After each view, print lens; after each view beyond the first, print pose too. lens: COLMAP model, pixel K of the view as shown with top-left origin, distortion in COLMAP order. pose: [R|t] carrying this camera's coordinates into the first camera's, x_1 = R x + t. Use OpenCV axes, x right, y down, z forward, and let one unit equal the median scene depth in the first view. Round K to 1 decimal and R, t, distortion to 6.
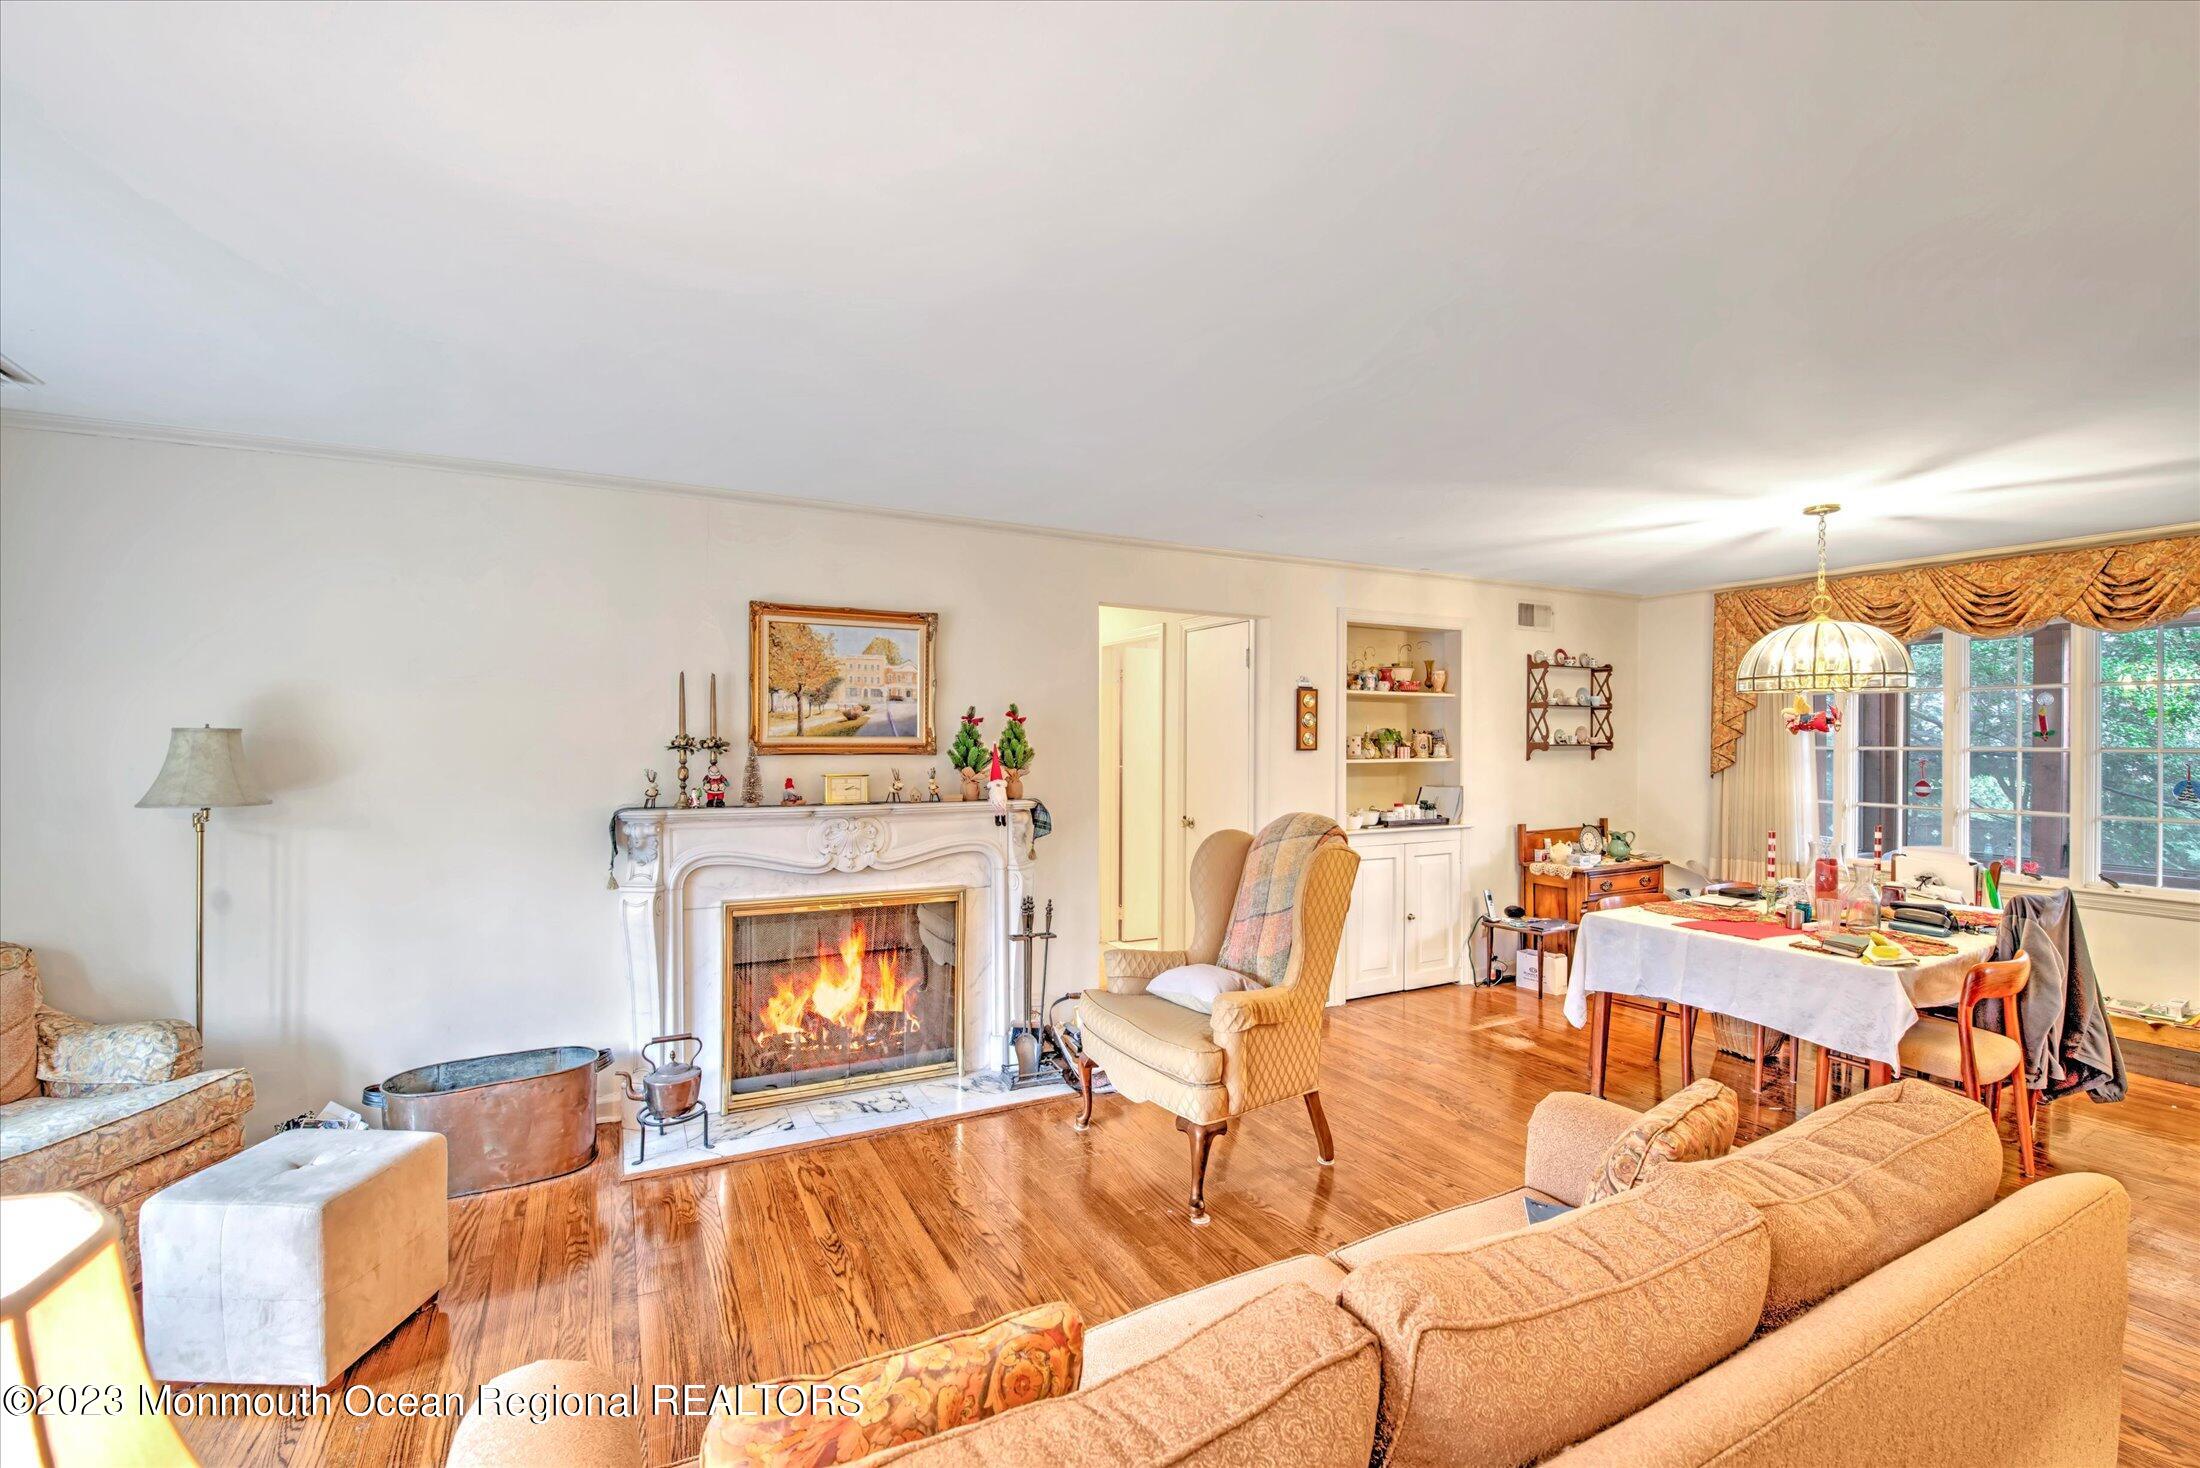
lens RADIAL K [[949.6, 0, 1104.2], [0, 949.6, 738.4], [0, 0, 1]] dist [-0.002169, -0.009087]
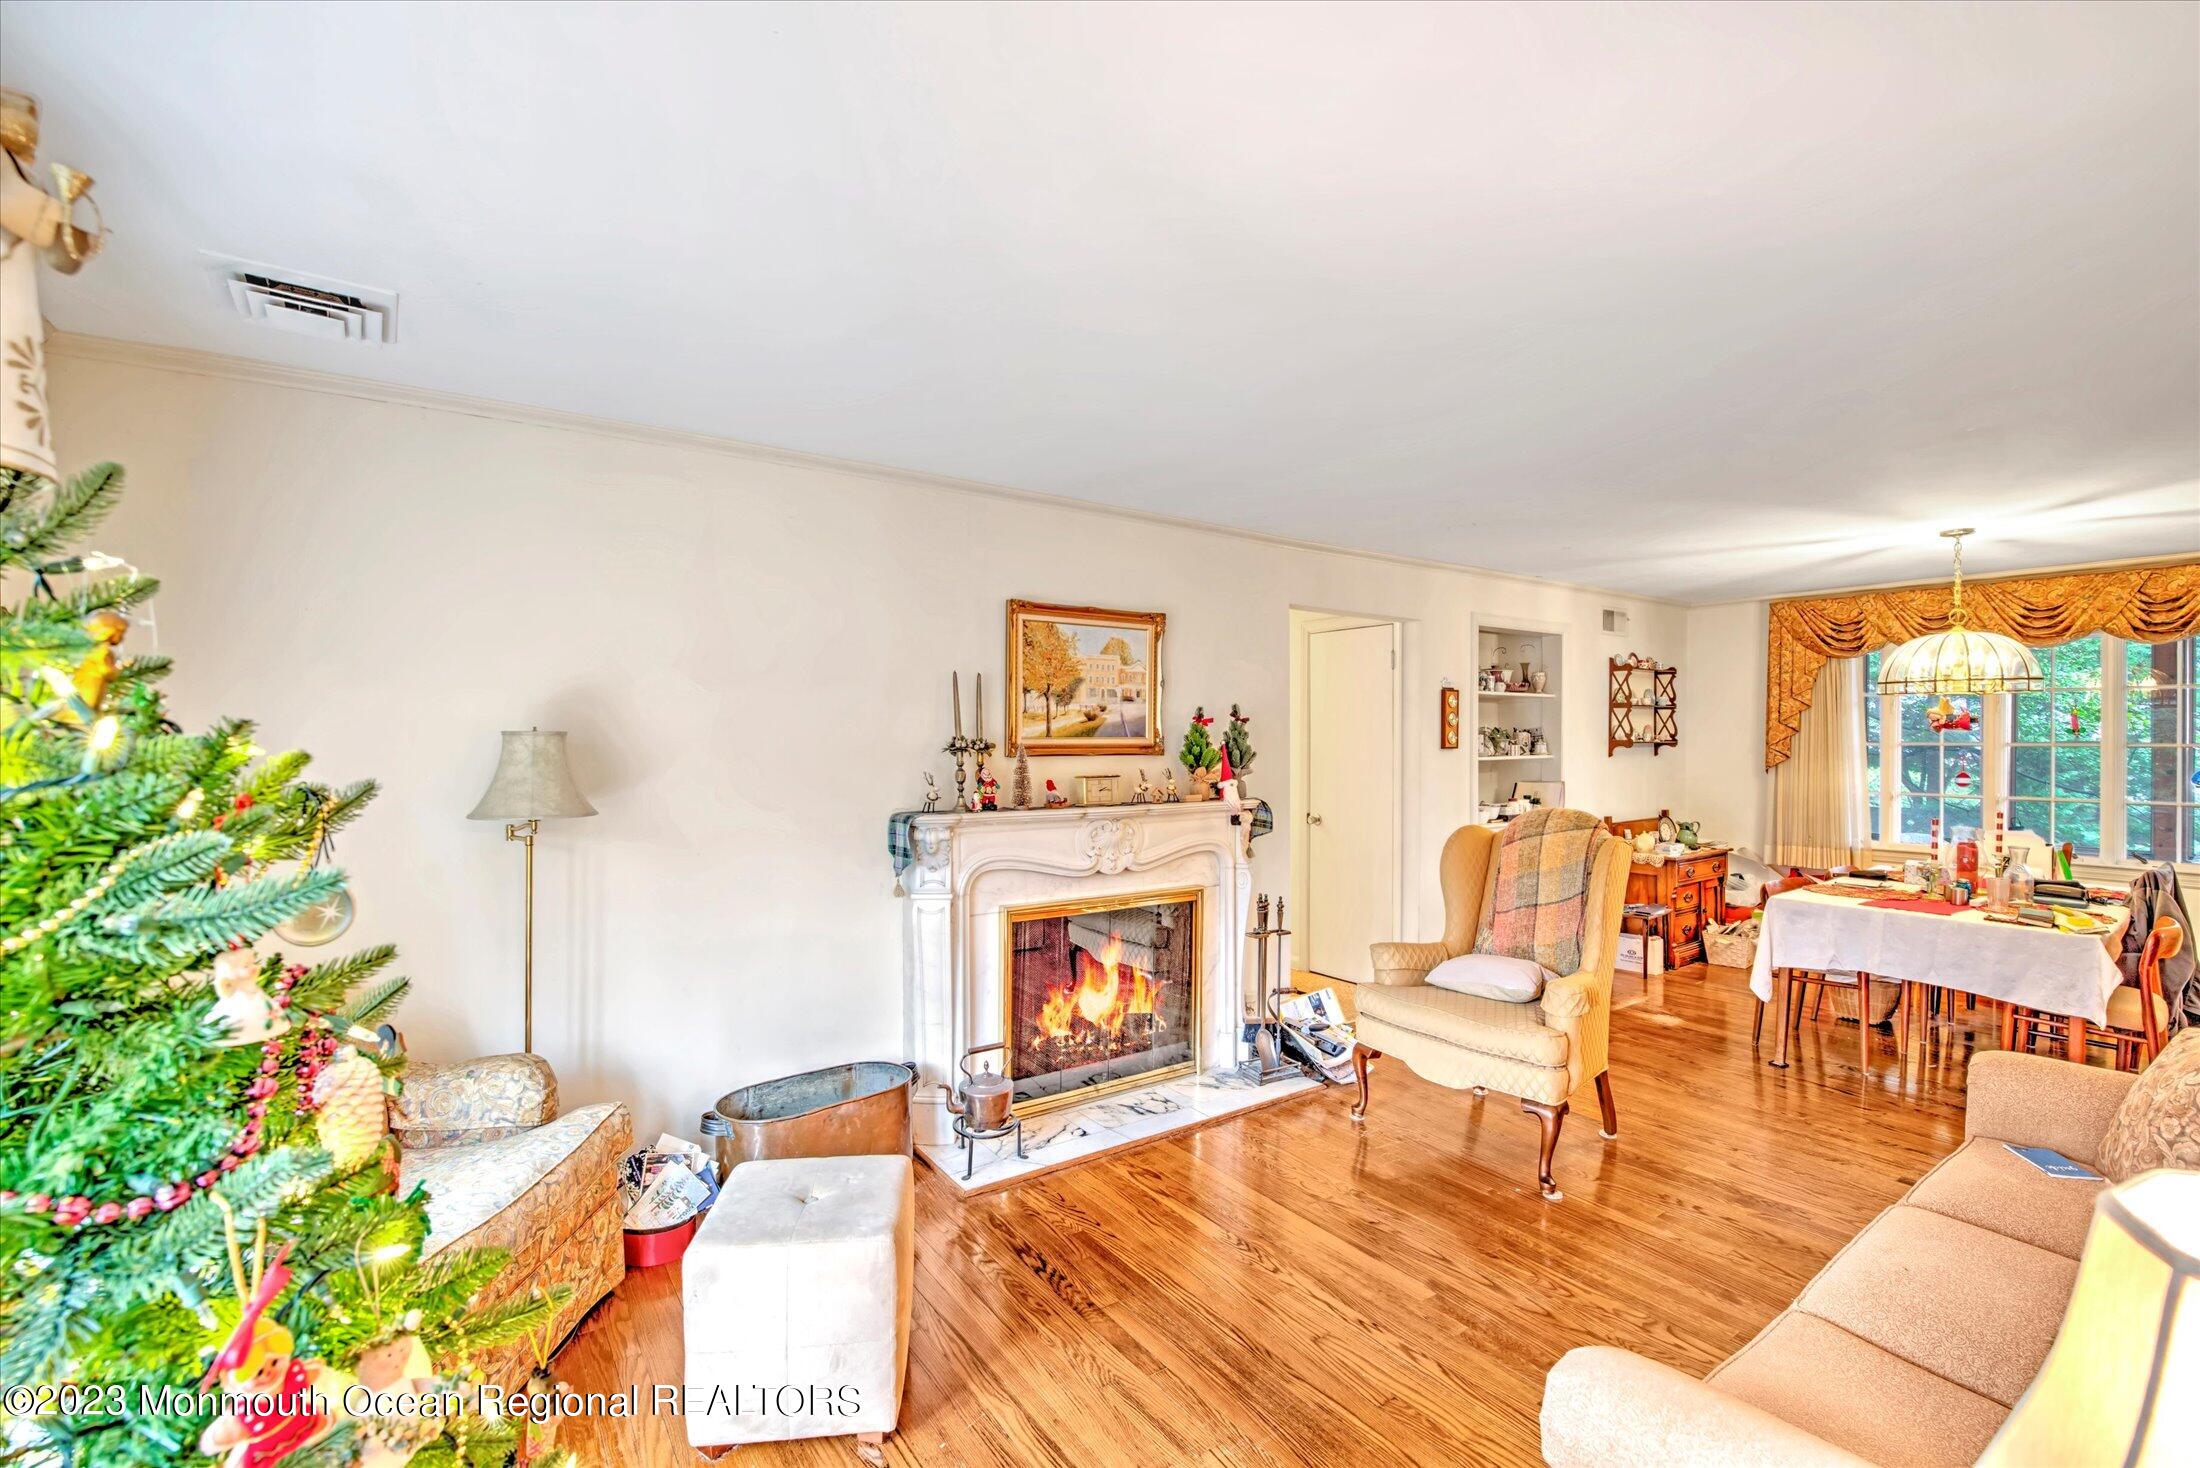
lens RADIAL K [[951.9, 0, 1099.7], [0, 951.9, 740.3], [0, 0, 1]] dist [-0.001180, -0.009639]
pose [[0.991996, -0.004137, 0.126204, -0.379152], [0.003641, 0.999985, 0.004162, -0.002936], [-0.126219, -0.003670, 0.991996, 0.014233]]
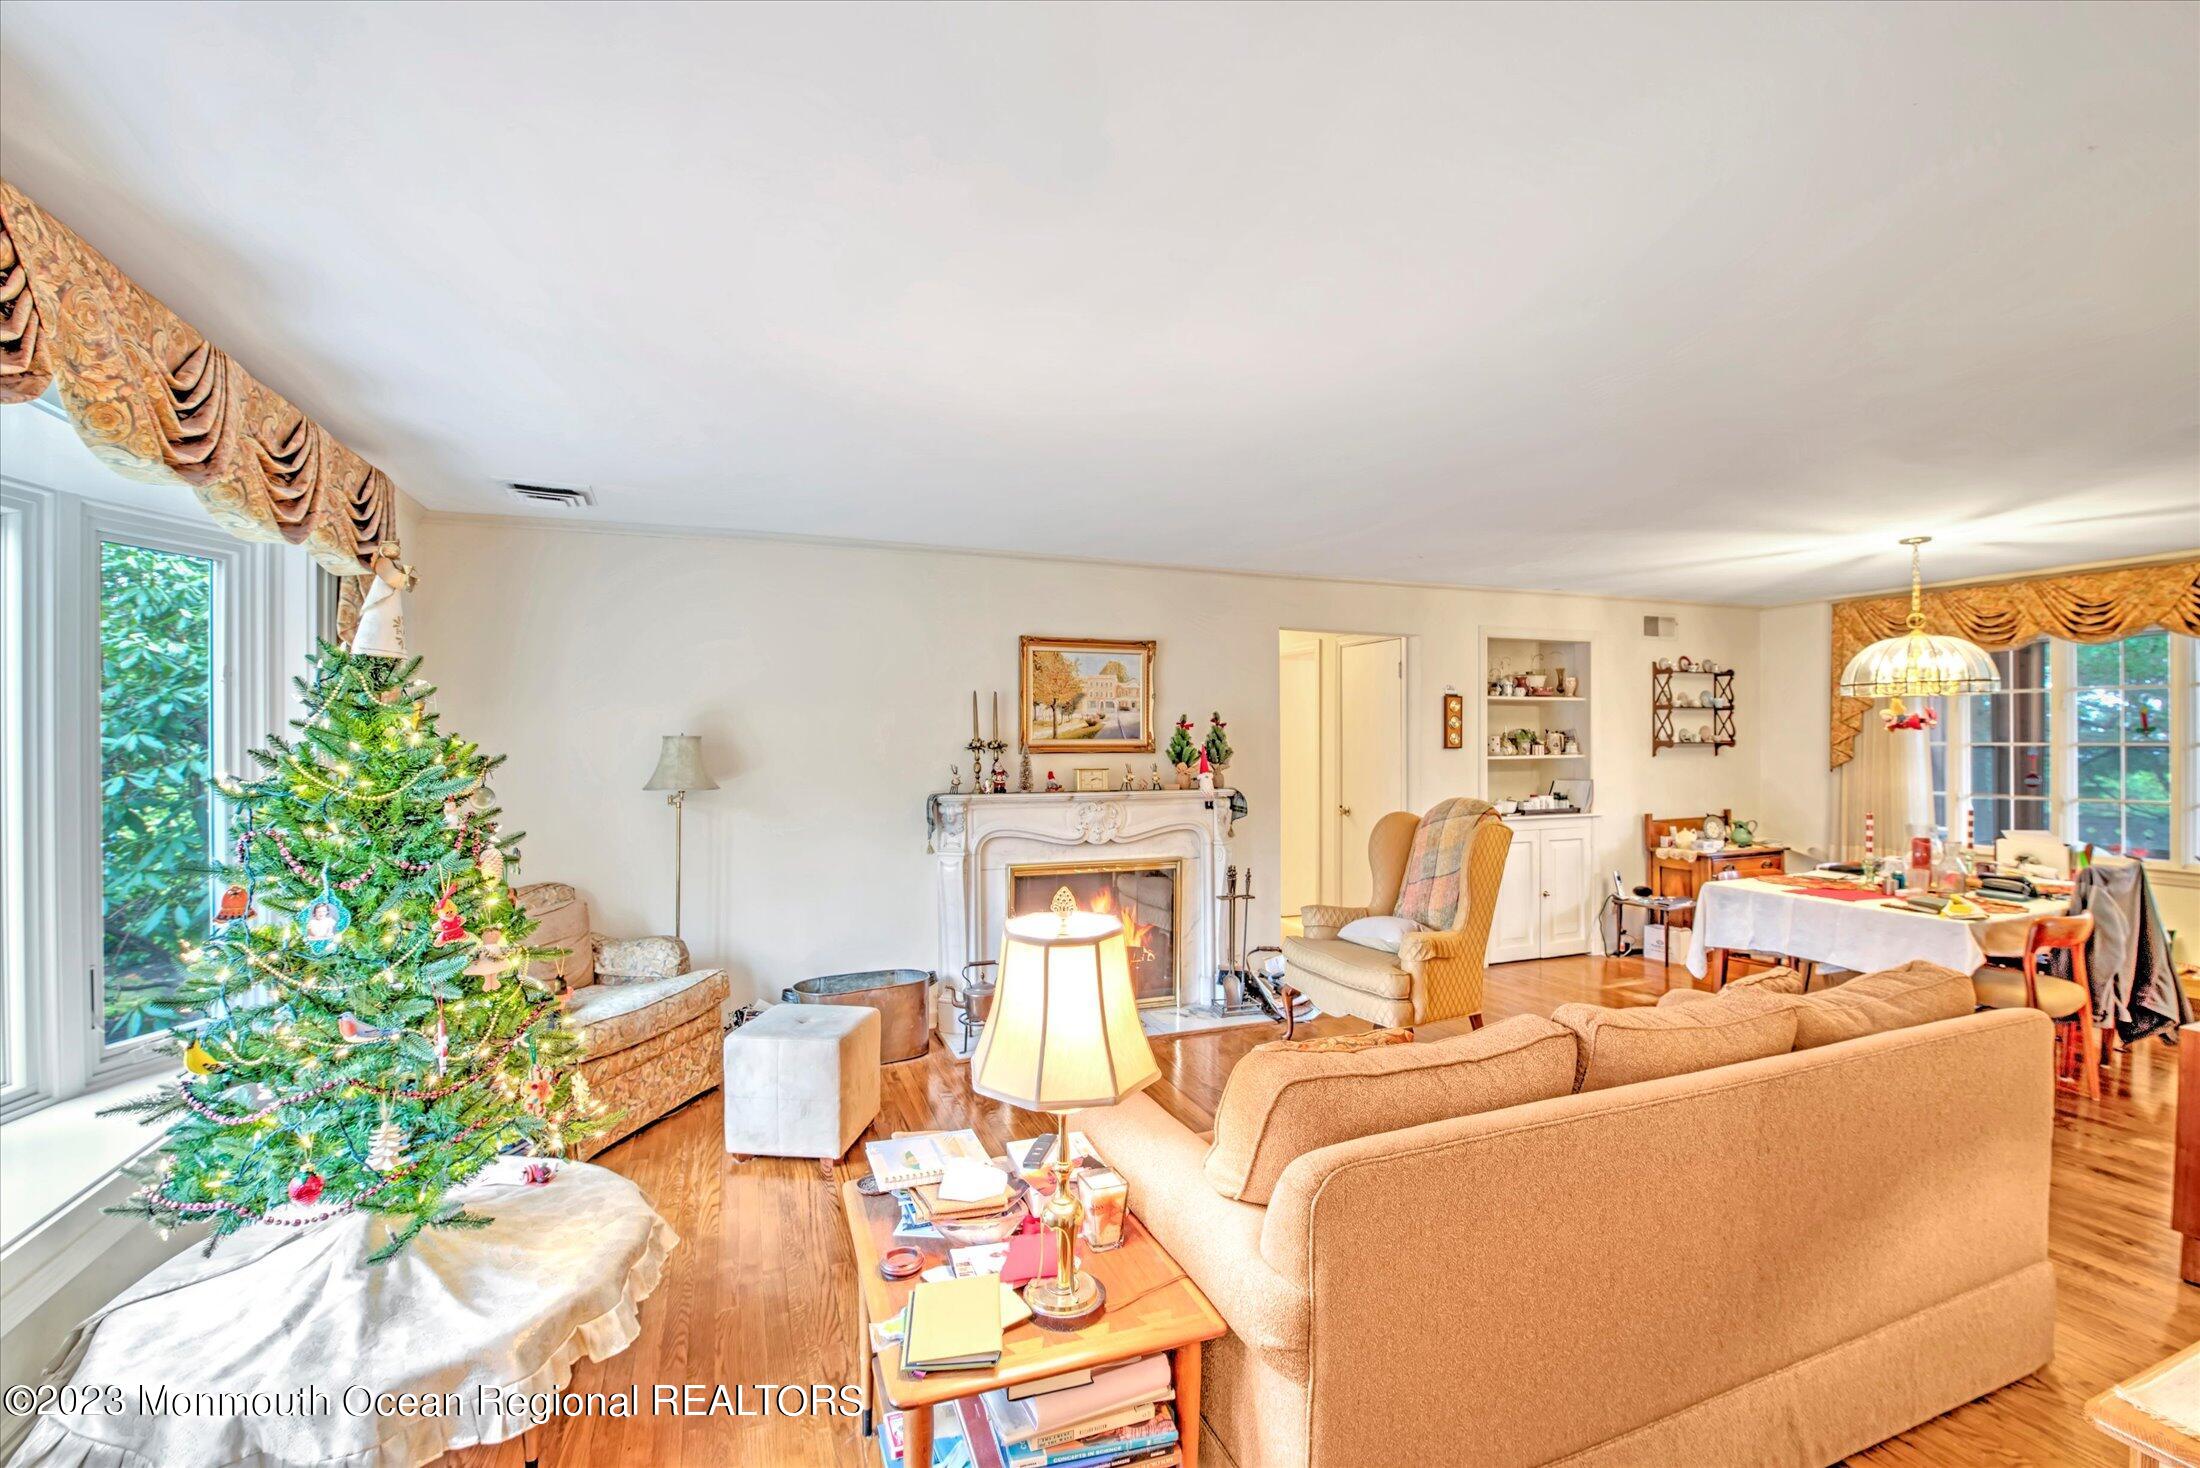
lens RADIAL K [[944.7, 0, 1094.1], [0, 944.7, 737.7], [0, 0, 1]] dist [-0.001565, -0.010249]
pose [[0.993181, -0.006414, -0.116406, -0.114078], [0.006143, 0.999978, -0.002686, -0.000335], [0.116421, 0.001953, 0.993198, -0.260569]]
